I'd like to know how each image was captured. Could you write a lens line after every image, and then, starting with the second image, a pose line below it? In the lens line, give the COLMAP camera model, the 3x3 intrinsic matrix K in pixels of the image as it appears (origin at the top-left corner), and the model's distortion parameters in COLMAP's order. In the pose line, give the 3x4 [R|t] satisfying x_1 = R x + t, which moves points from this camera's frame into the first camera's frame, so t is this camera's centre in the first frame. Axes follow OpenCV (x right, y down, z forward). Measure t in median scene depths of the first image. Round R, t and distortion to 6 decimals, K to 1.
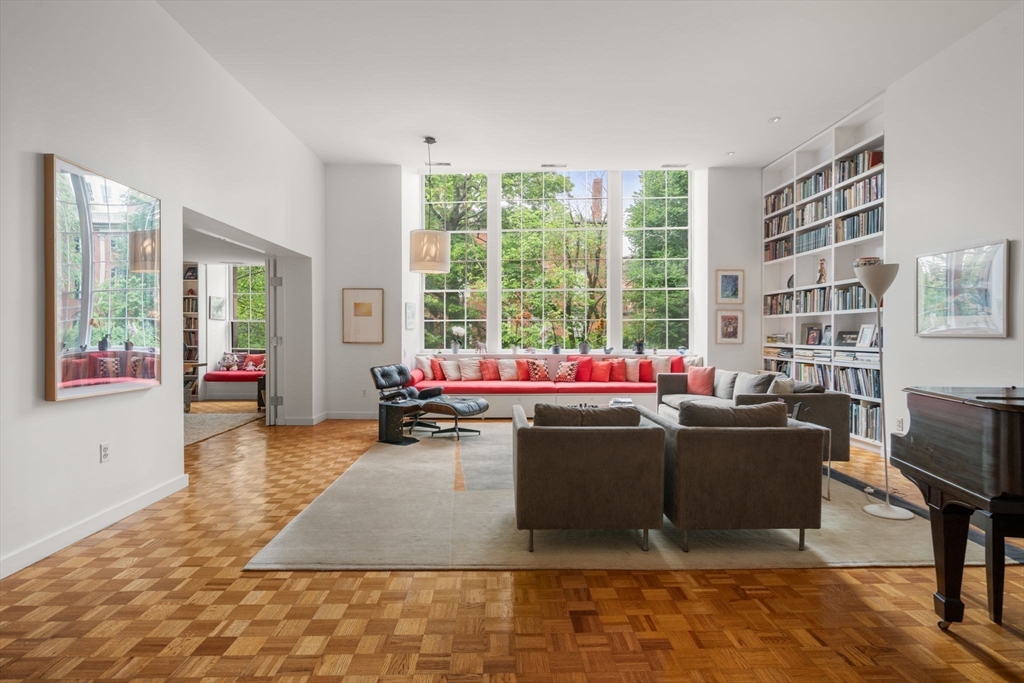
lens RADIAL K [[512.7, 0, 512.0], [0, 512.7, 341.5], [0, 0, 1]] dist [0.000424, 0.000090]
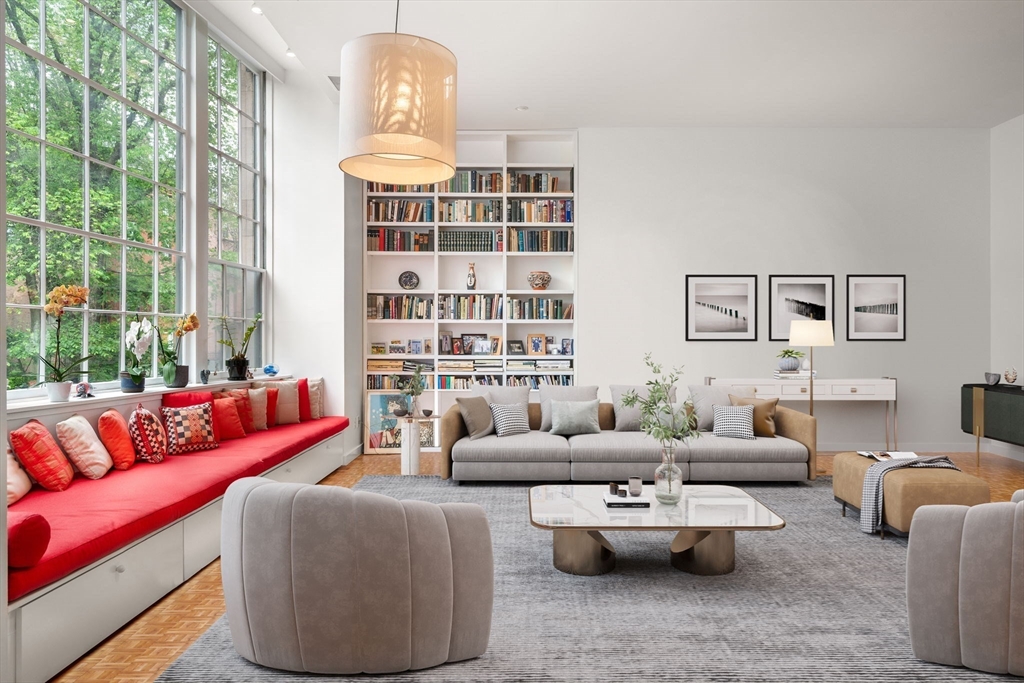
lens RADIAL K [[660.4, 0, 512.0], [0, 660.4, 341.5], [0, 0, 1]] dist [0.000788, -0.000984]
pose [[0.015958, -0.001291, 0.999872, -0.565573], [0.014410, 0.999896, 0.001062, -0.016672], [-0.999769, 0.014391, 0.015975, 0.856185]]
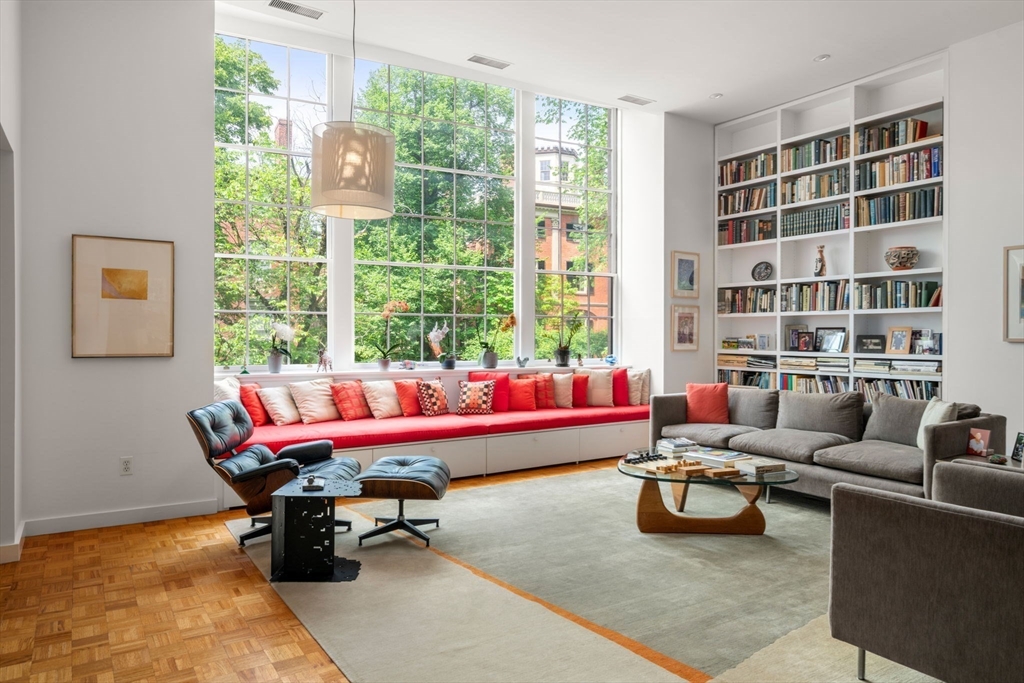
lens RADIAL K [[660.4, 0, 512.0], [0, 660.4, 341.5], [0, 0, 1]] dist [0.000788, -0.000984]
pose [[0.848065, -0.003023, 0.529884, -0.343569], [0.006134, 0.999973, -0.004111, -0.007445], [-0.529857, 0.006737, 0.848060, 0.351391]]
